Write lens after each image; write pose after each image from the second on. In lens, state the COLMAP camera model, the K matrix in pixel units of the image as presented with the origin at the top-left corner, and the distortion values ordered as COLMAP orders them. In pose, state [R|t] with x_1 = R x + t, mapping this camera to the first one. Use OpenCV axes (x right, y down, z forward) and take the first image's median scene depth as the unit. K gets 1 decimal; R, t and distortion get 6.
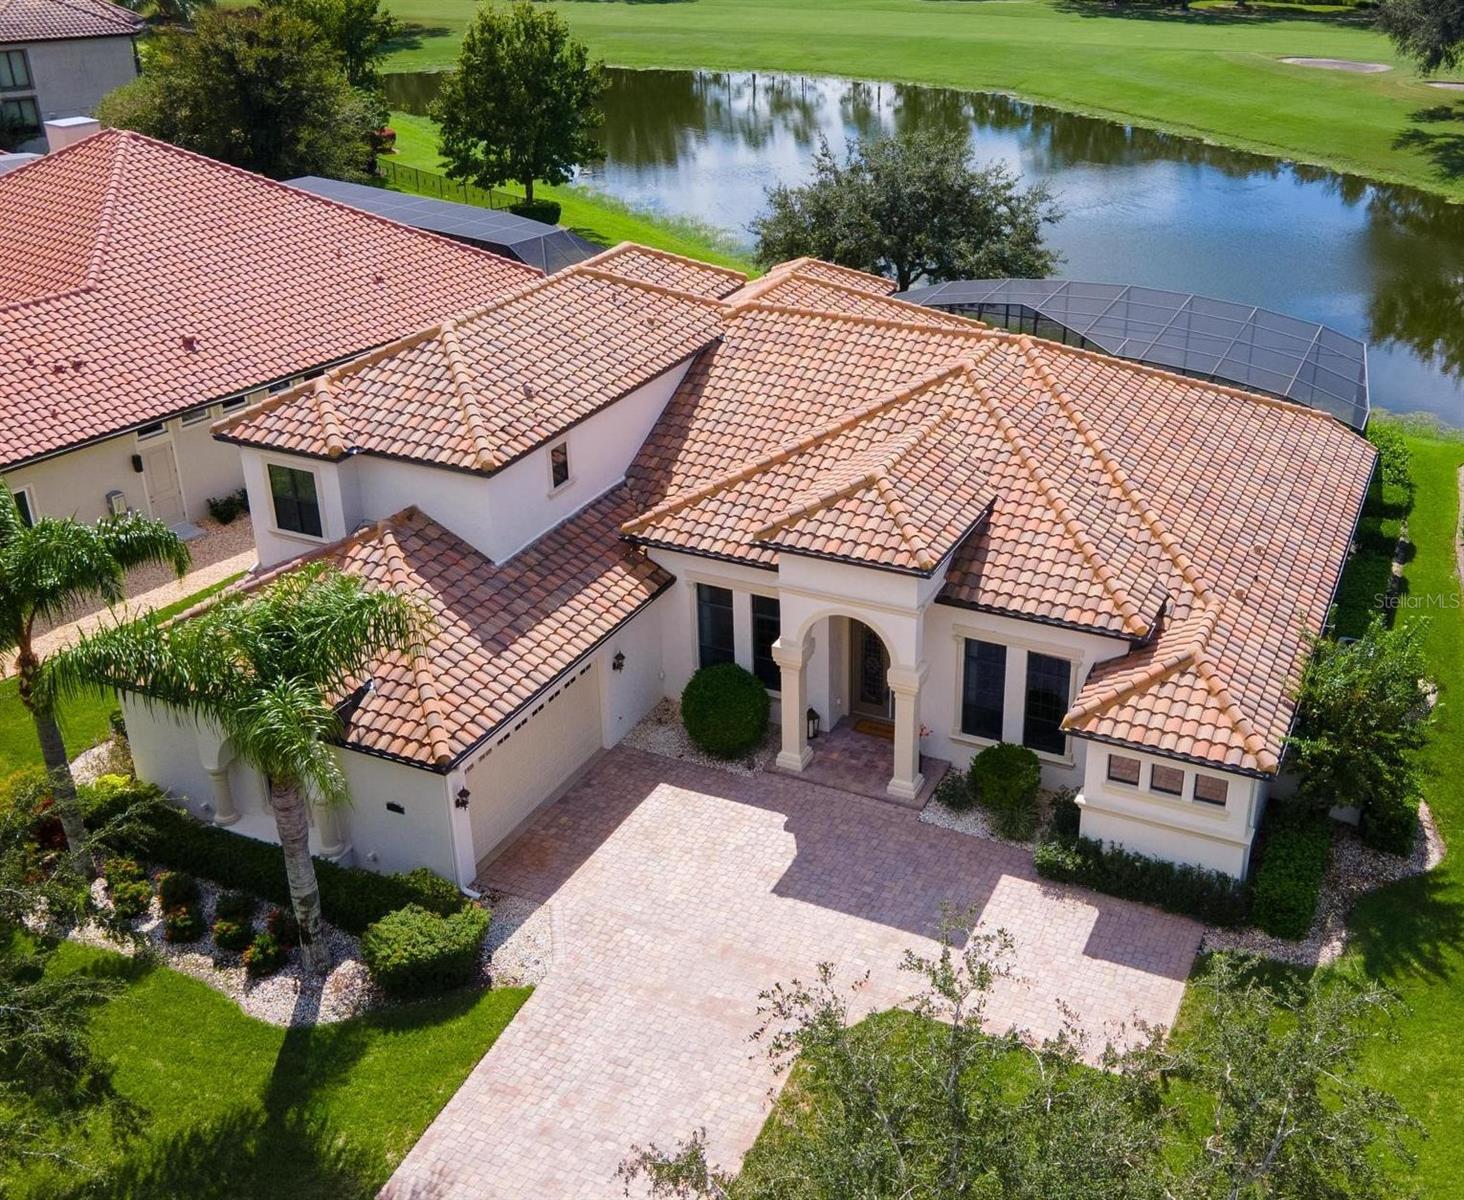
lens RADIAL K [[1521.9, 0, 839.6], [0, 1521.9, 604.2], [0, 0, 1]] dist [0.025138, 0.000000]
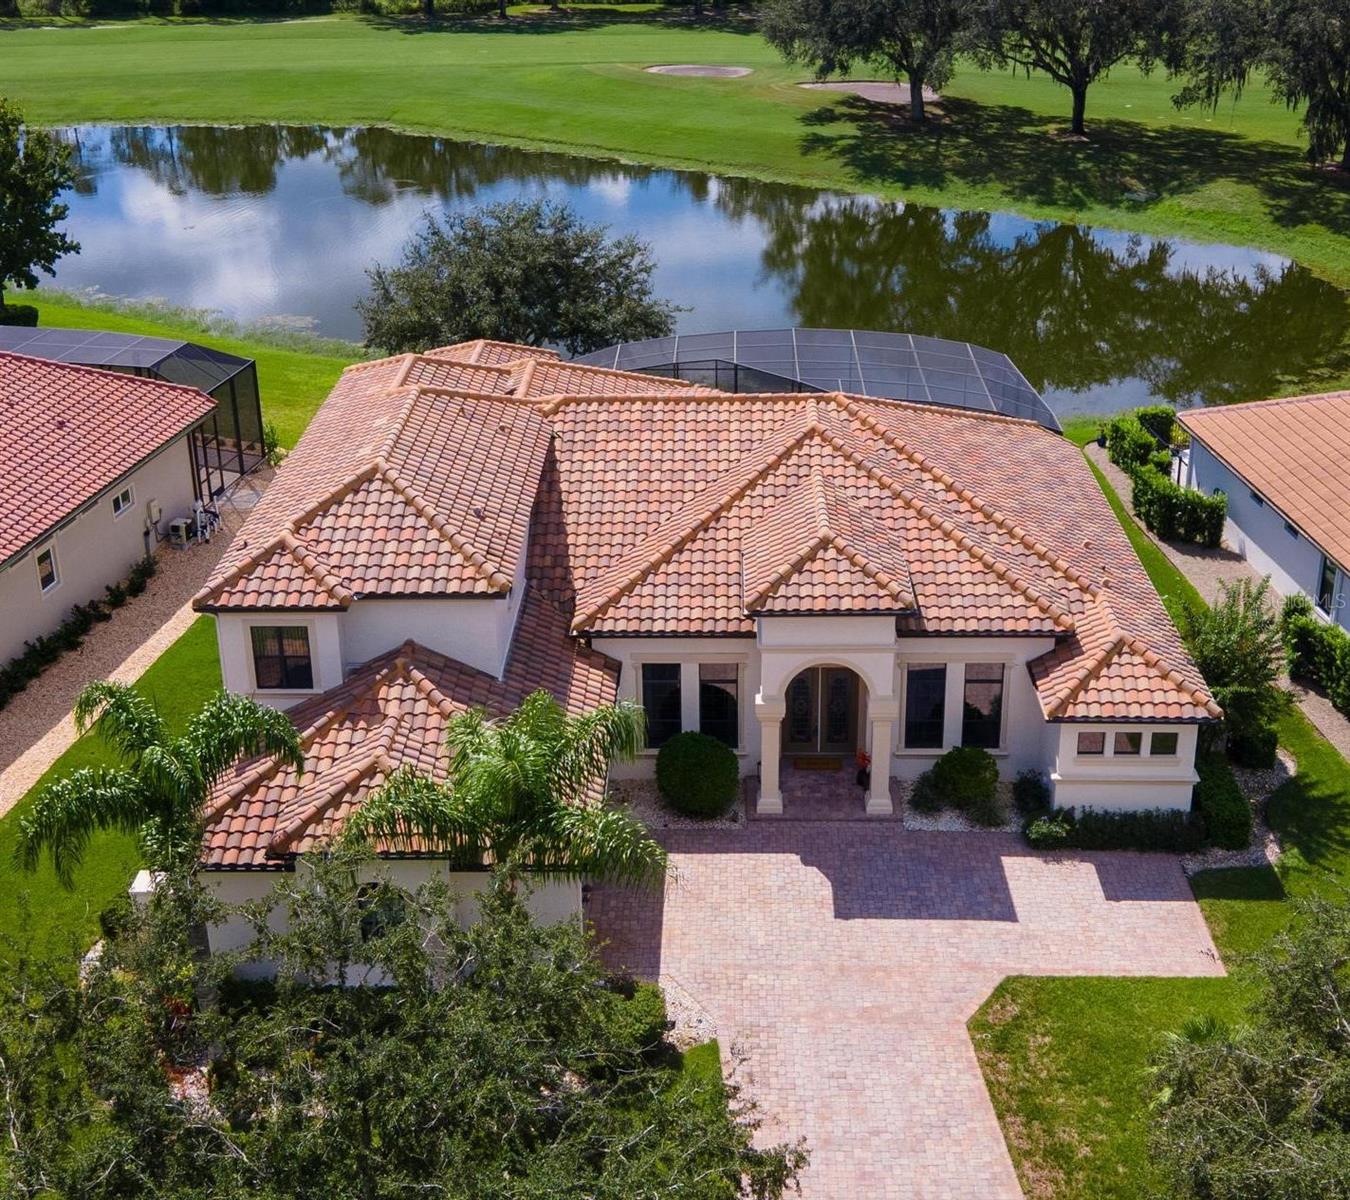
lens RADIAL K [[1711.6, 0, 677.0], [0, 1711.6, 599.6], [0, 0, 1]] dist [0.032523, 0.000000]
pose [[0.927547, -0.178155, 0.328507, -0.487572], [0.188579, 0.982058, 0.000129, -0.057286], [-0.322636, 0.061830, 0.944501, -0.155287]]
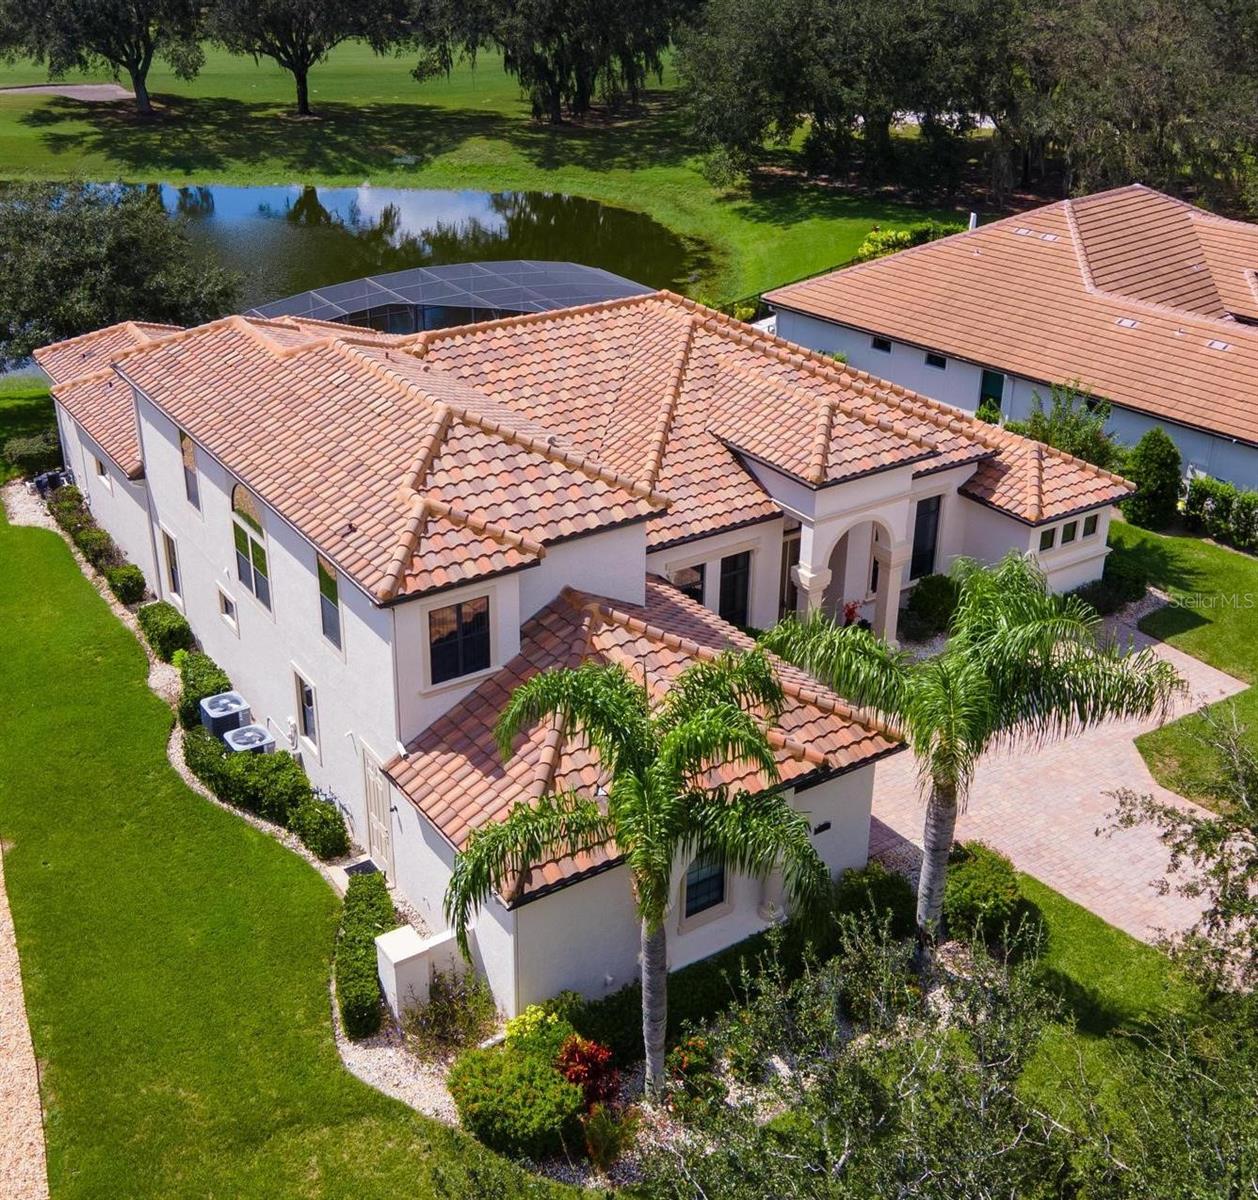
lens RADIAL K [[1497.7, 0, 626.3], [0, 1497.7, 593.1], [0, 0, 1]] dist [0.016451, 0.000000]
pose [[0.549322, -0.379294, 0.744568, -0.936432], [0.381617, 0.906570, 0.180274, -0.211226], [-0.743380, 0.185111, 0.642744, 0.391807]]
